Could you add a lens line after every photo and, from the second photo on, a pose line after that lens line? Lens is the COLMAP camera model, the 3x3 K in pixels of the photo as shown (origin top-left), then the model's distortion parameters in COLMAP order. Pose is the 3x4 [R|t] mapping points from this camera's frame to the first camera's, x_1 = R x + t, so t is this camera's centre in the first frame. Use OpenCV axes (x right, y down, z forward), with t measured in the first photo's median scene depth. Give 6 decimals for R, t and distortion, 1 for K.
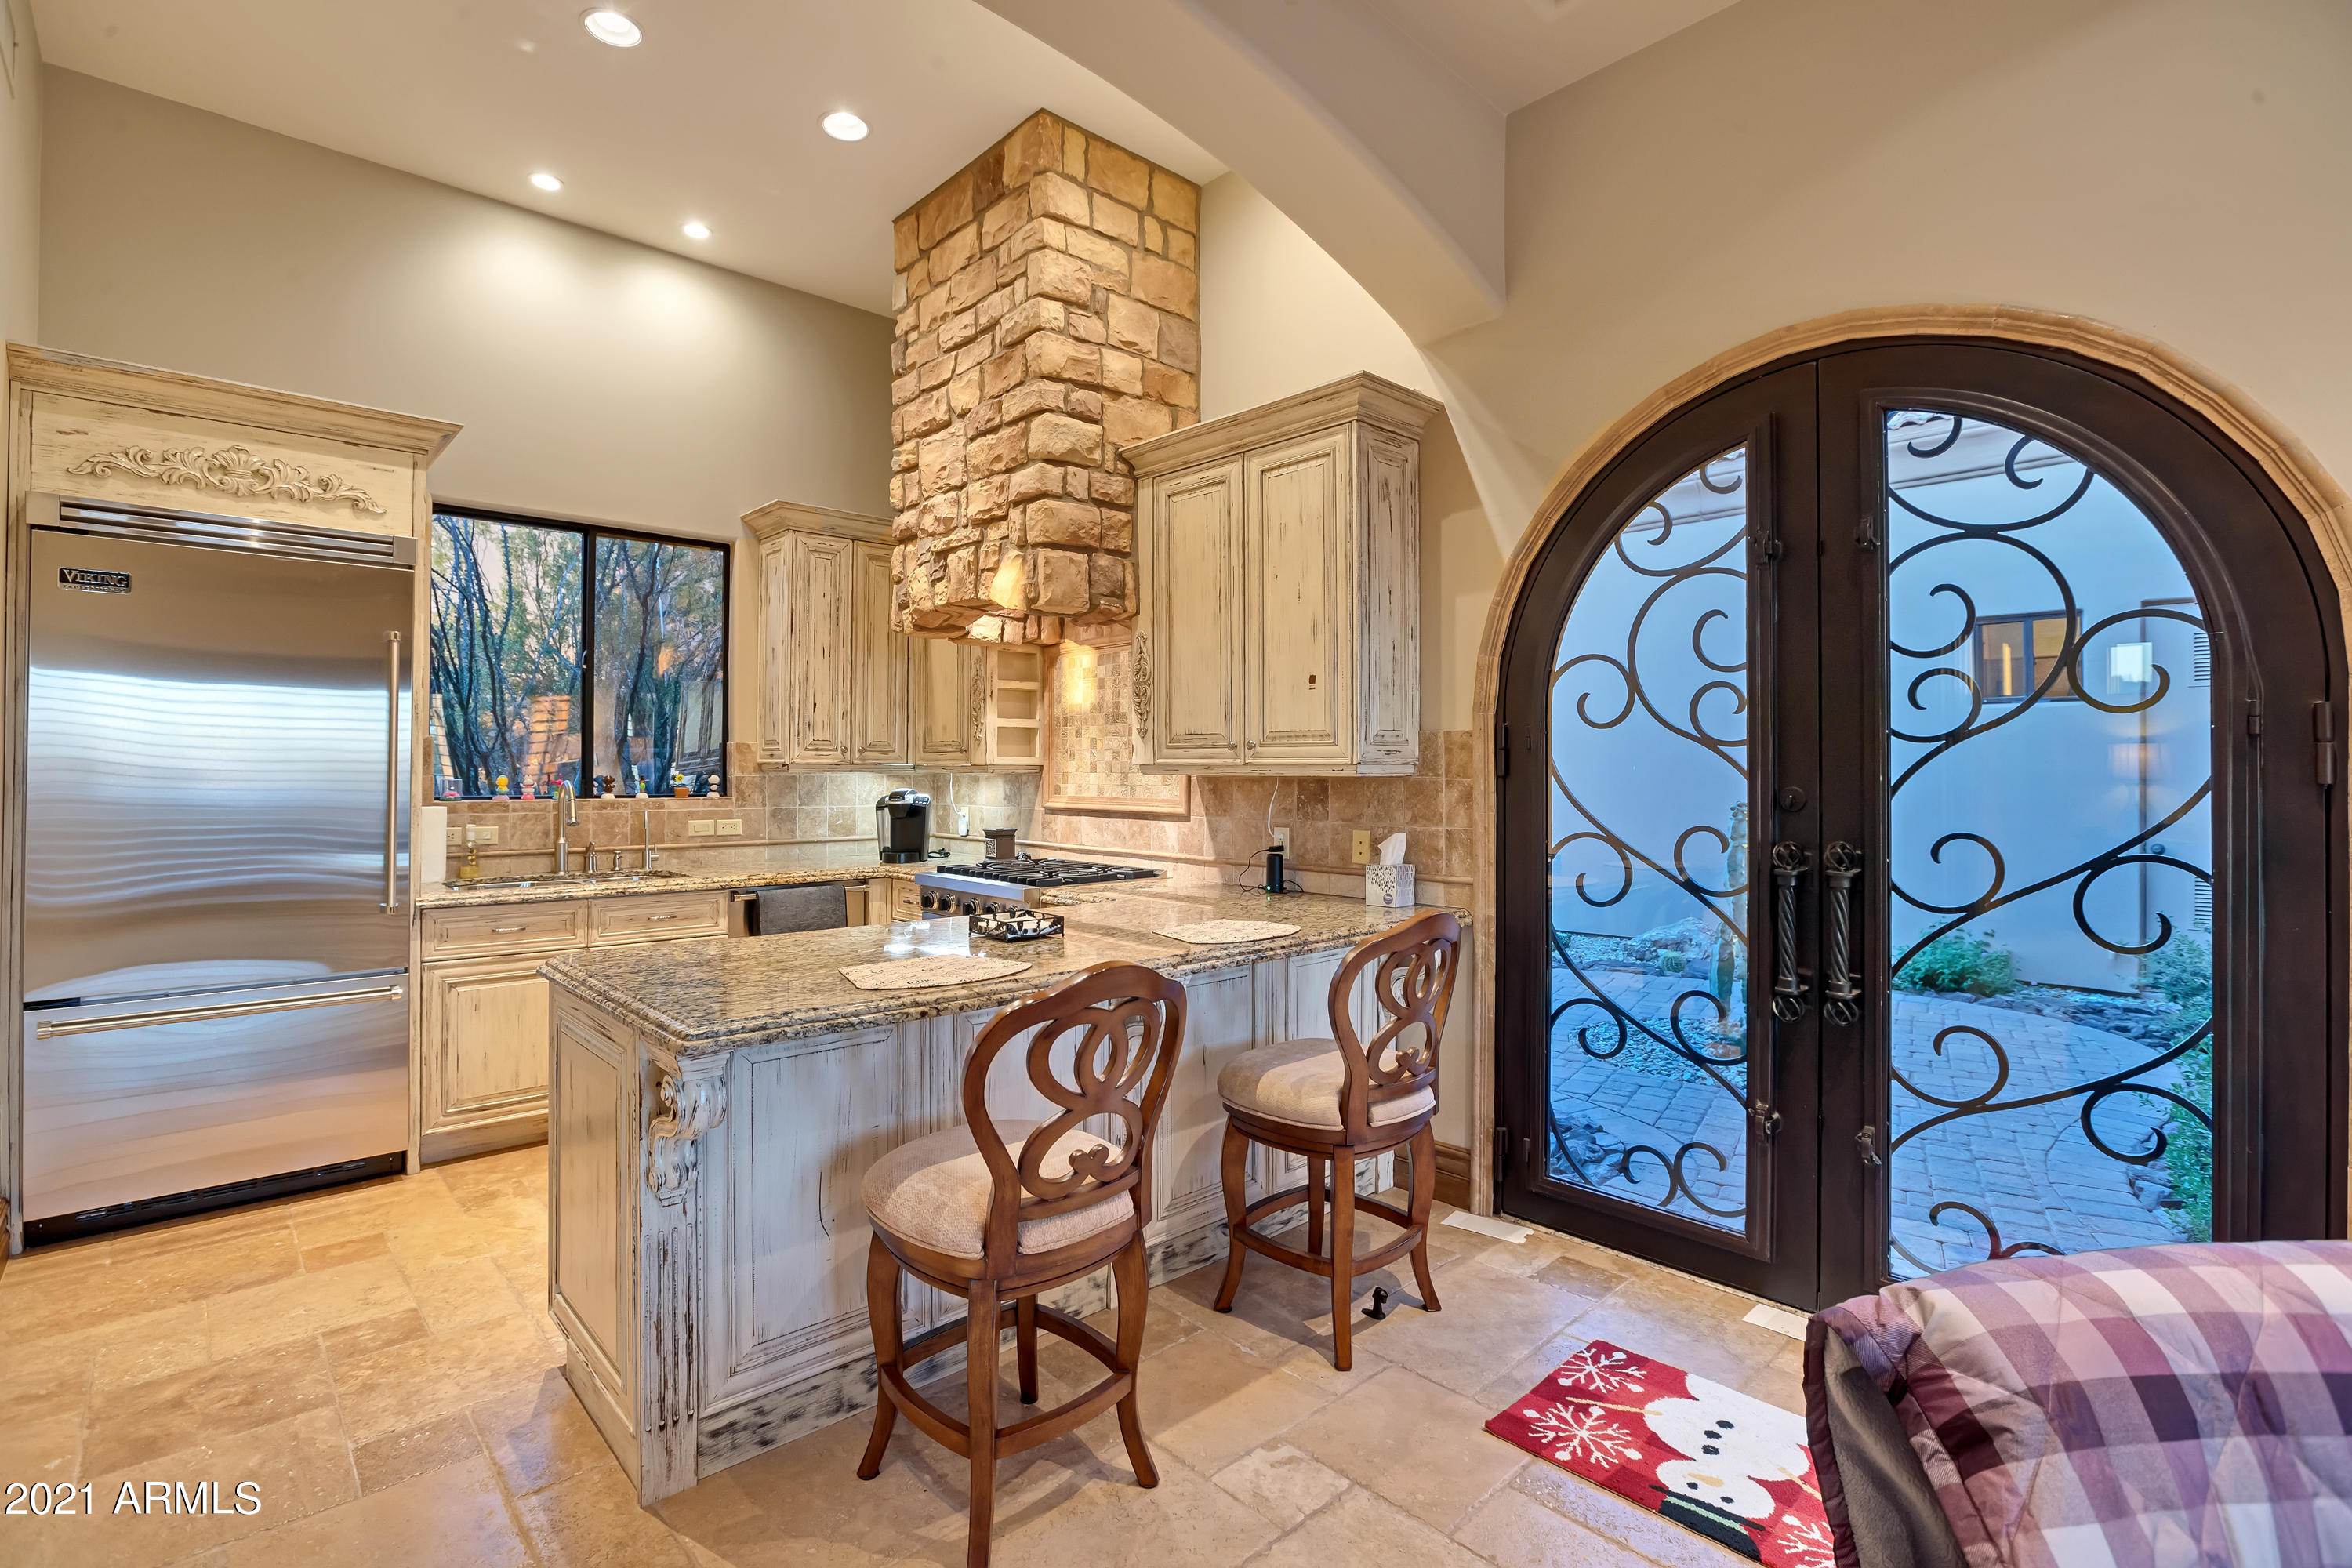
lens RADIAL K [[1085.0, 0, 1161.5], [0, 1085.0, 755.6], [0, 0, 1]] dist [-0.034648, 0.011553]
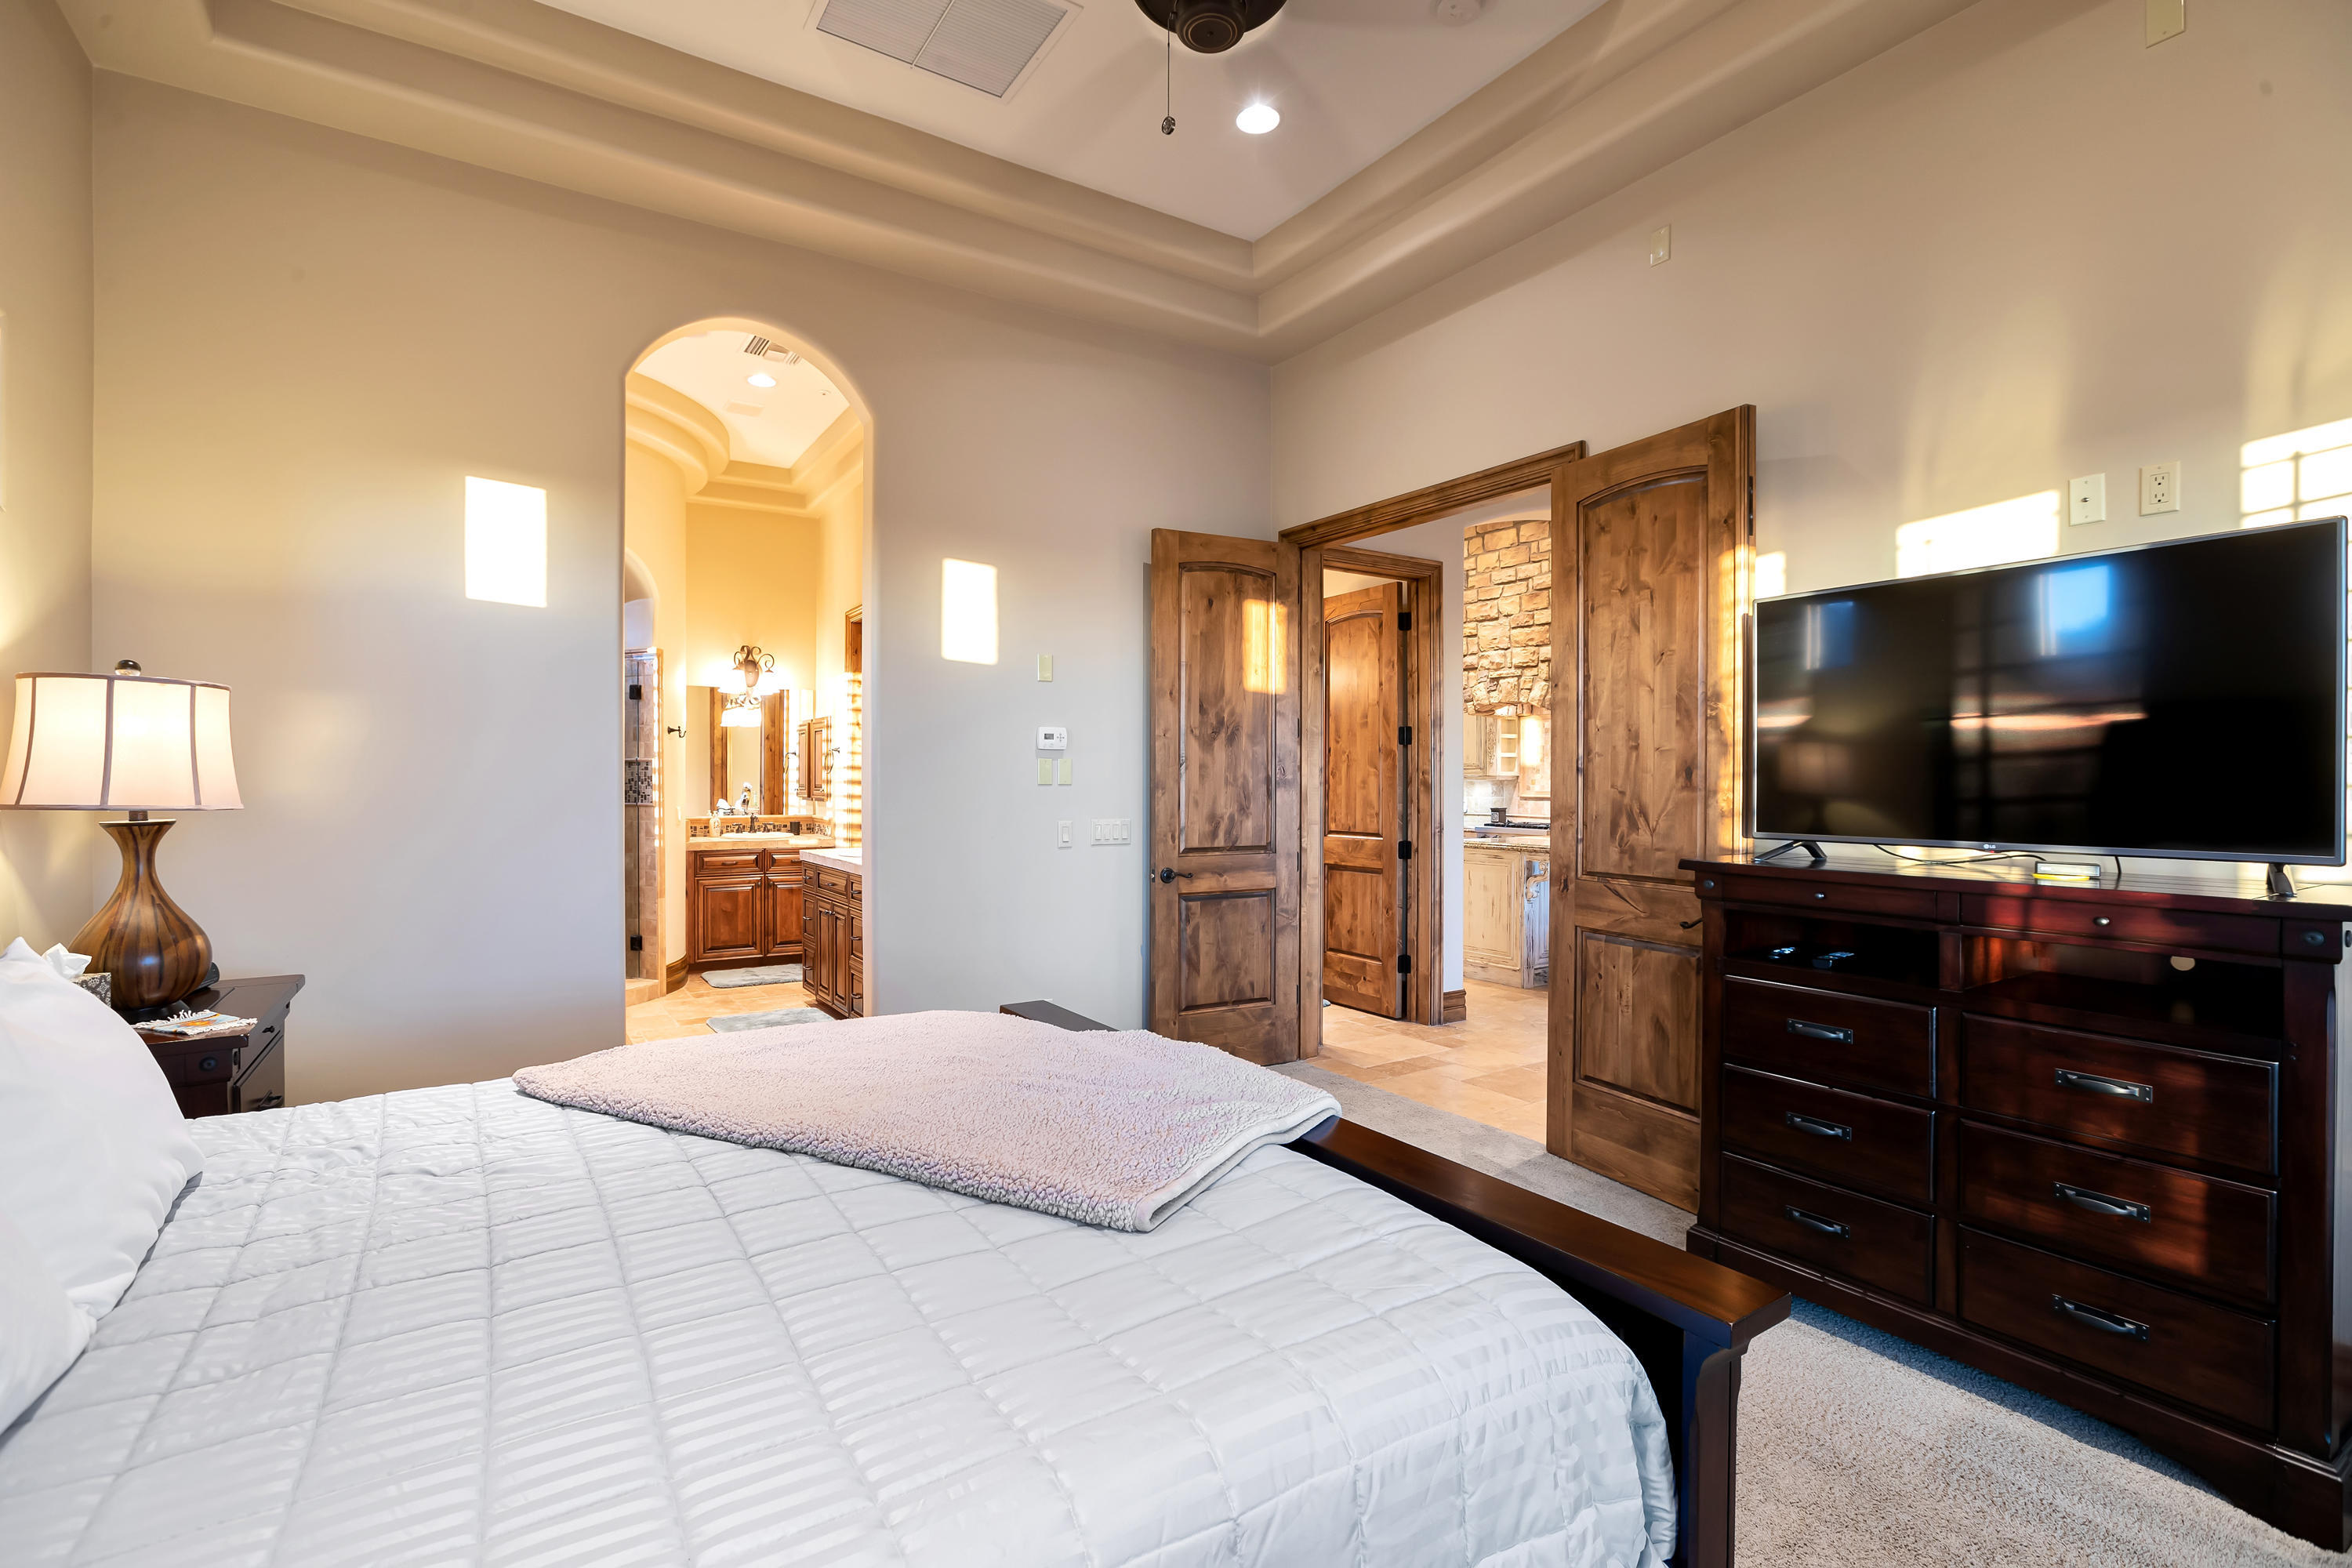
lens RADIAL K [[1085.0, 0, 1185.0], [0, 1085.0, 784.7], [0, 0, 1]] dist [-0.034648, 0.011553]
pose [[0.988613, -0.001926, -0.150470, -0.523302], [0.004666, 0.999830, 0.017856, -0.016055], [0.150410, -0.018355, 0.988453, -1.325082]]
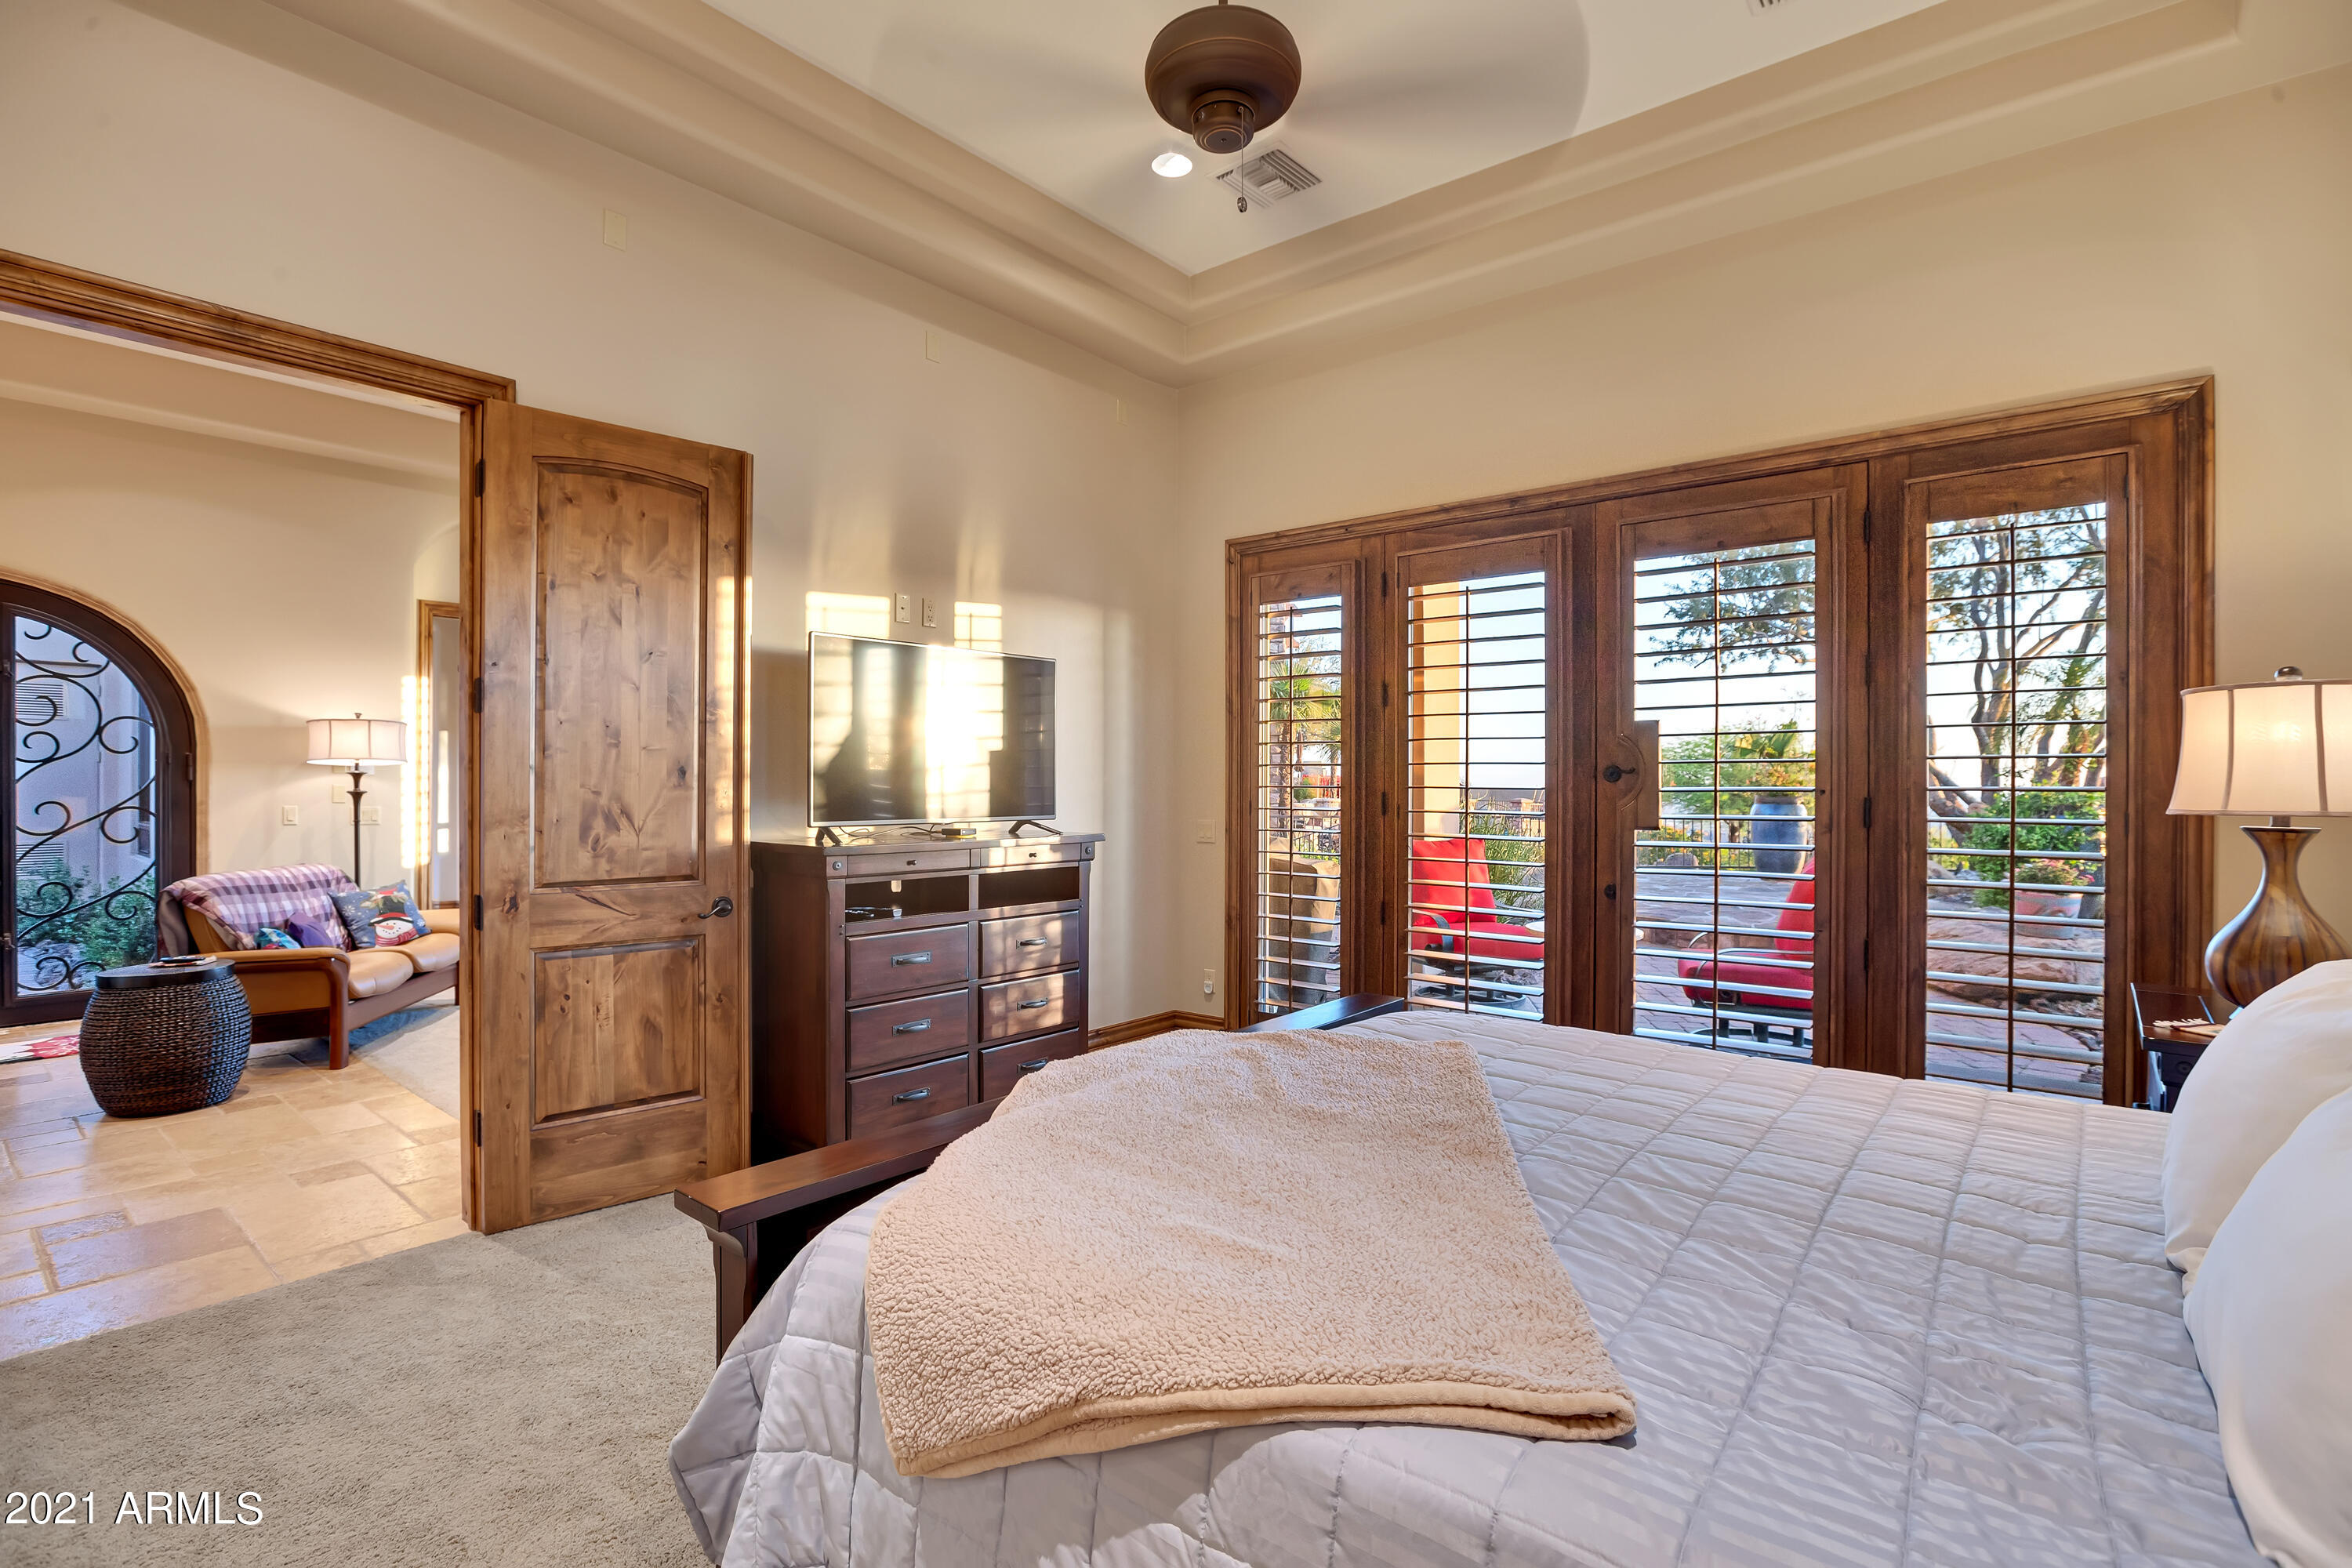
lens RADIAL K [[1085.0, 0, 1160.7], [0, 1085.0, 791.3], [0, 0, 1]] dist [-0.034648, 0.011553]
pose [[-0.180001, -0.014660, 0.983557, -1.242411], [-0.013817, 0.999828, 0.012373, -0.008810], [-0.983569, -0.011362, -0.180172, -0.620522]]
